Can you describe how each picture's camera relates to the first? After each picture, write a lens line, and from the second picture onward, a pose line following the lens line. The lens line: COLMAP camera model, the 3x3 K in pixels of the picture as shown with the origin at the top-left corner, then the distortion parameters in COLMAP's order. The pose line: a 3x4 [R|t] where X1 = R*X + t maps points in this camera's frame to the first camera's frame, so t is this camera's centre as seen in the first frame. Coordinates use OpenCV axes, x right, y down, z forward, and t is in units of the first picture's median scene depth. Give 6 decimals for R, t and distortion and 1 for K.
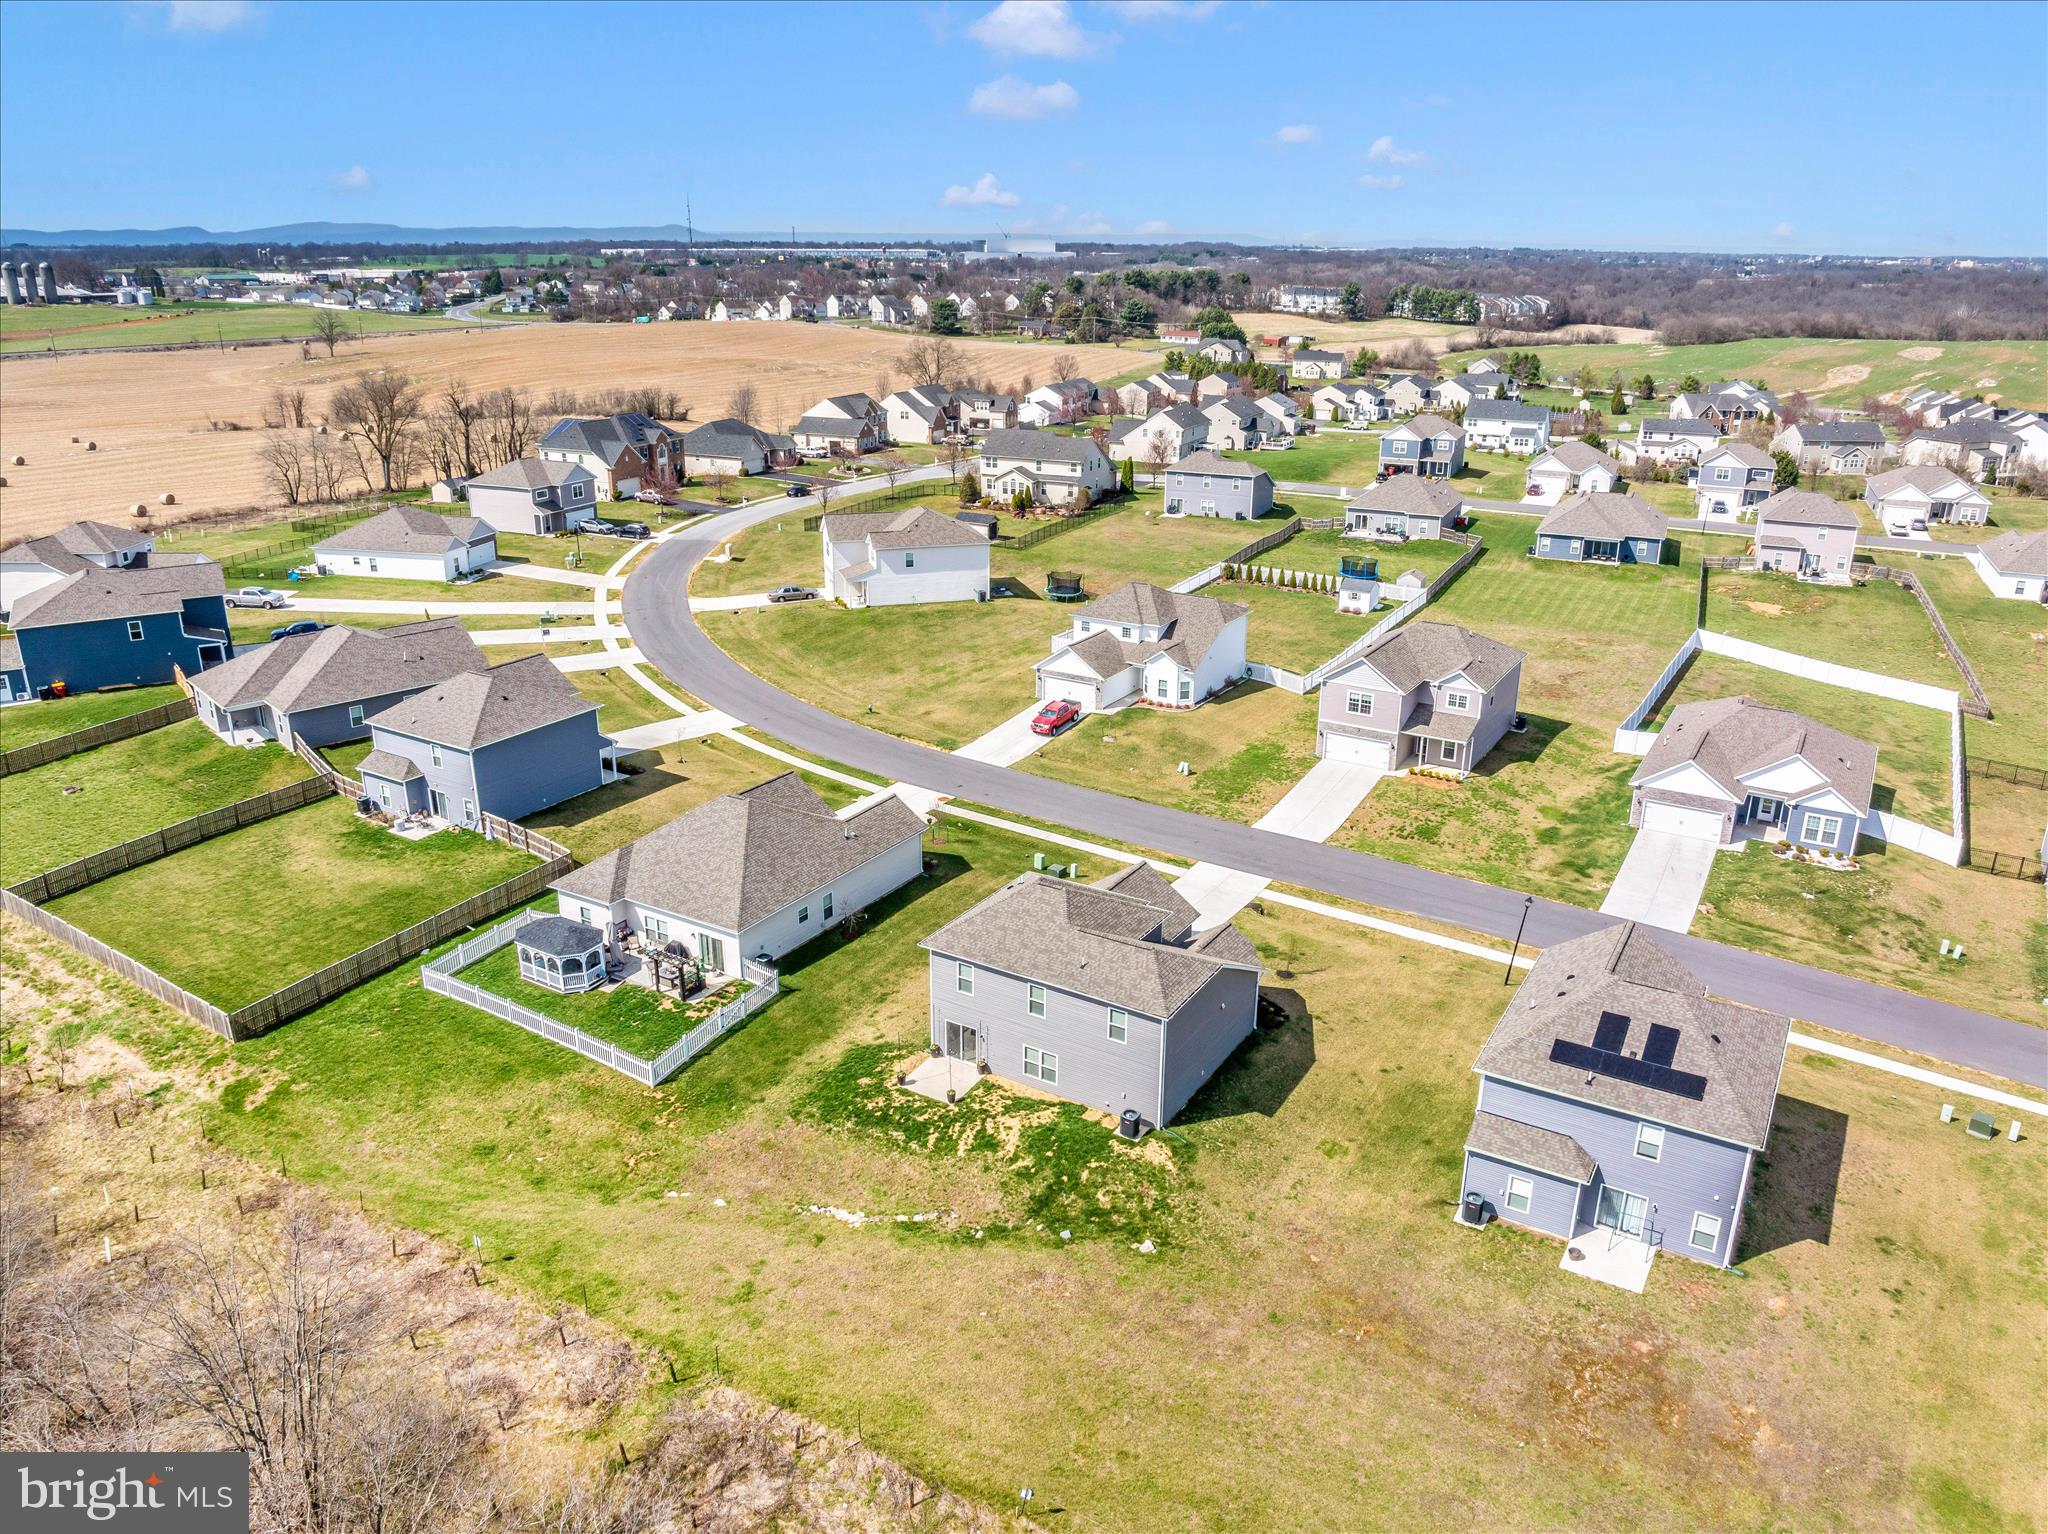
lens RADIAL K [[1440.3, 0, 1035.2], [0, 1440.3, 756.6], [0, 0, 1]] dist [-0.028347, -0.008072]
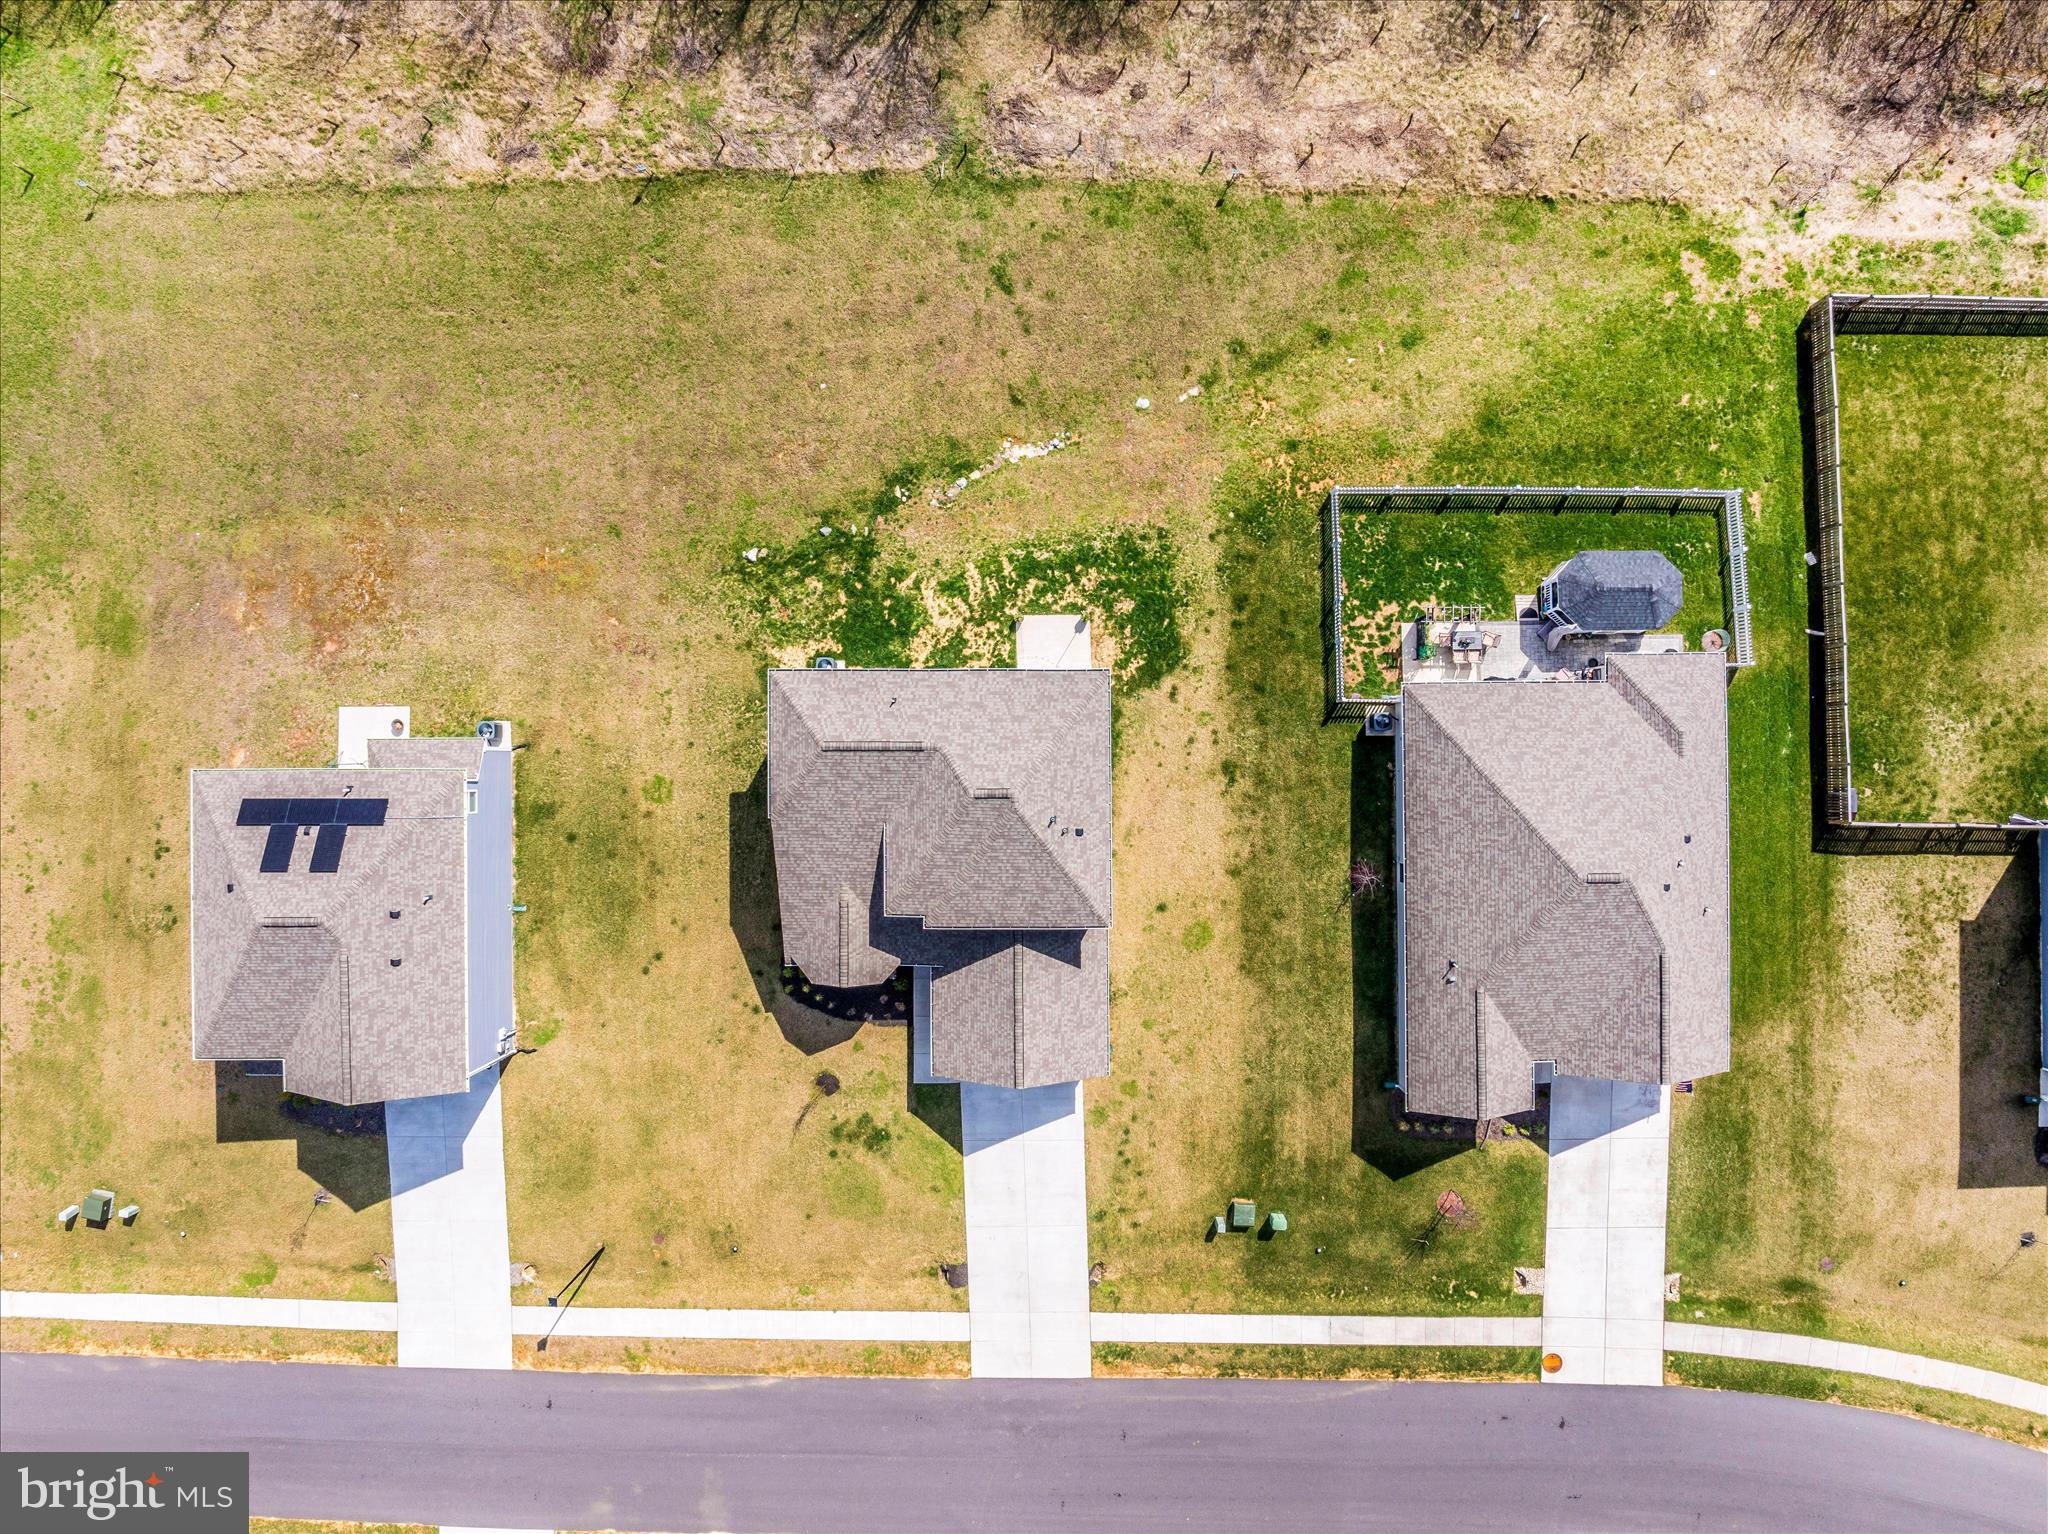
lens RADIAL K [[1440.3, 0, 1035.2], [0, 1440.3, 756.6], [0, 0, 1]] dist [-0.028347, -0.008072]
pose [[-0.850736, 0.525569, -0.005027, -0.015938], [-0.174144, -0.272836, 0.946168, -0.682601], [0.495905, 0.805815, 0.323636, 0.794737]]
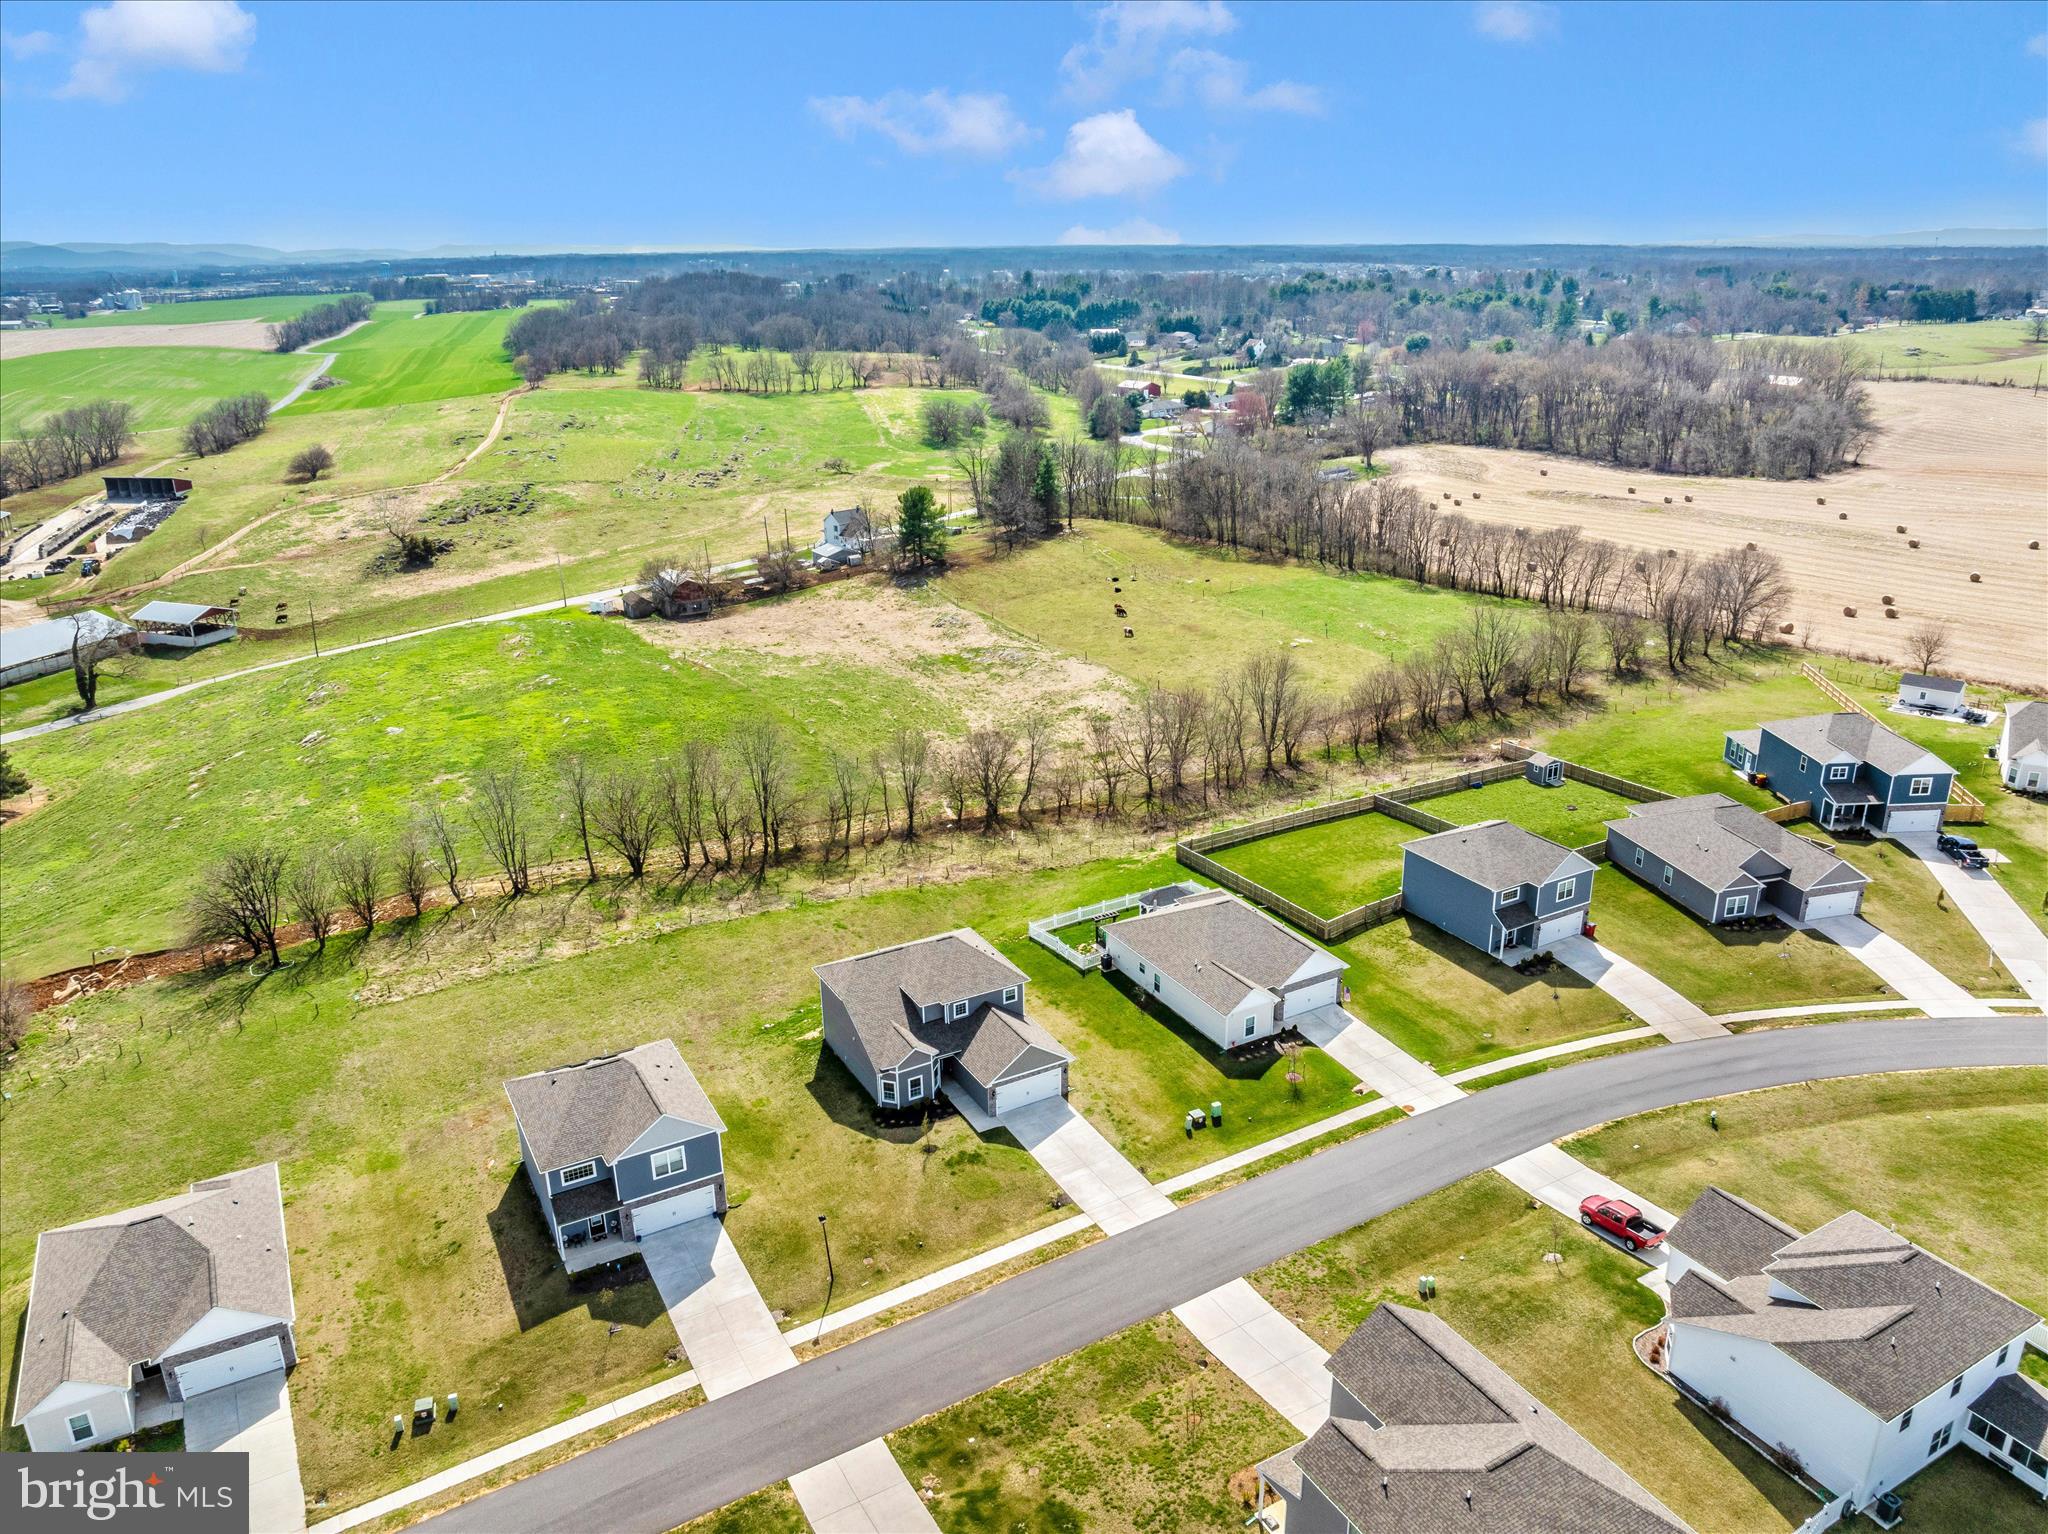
lens RADIAL K [[1440.3, 0, 1035.2], [0, 1440.3, 756.6], [0, 0, 1]] dist [-0.028347, -0.008072]
pose [[-0.487035, 0.293237, -0.822684, 1.262614], [-0.285750, 0.836609, 0.467366, -0.883176], [0.825314, 0.462706, -0.323665, 1.593579]]
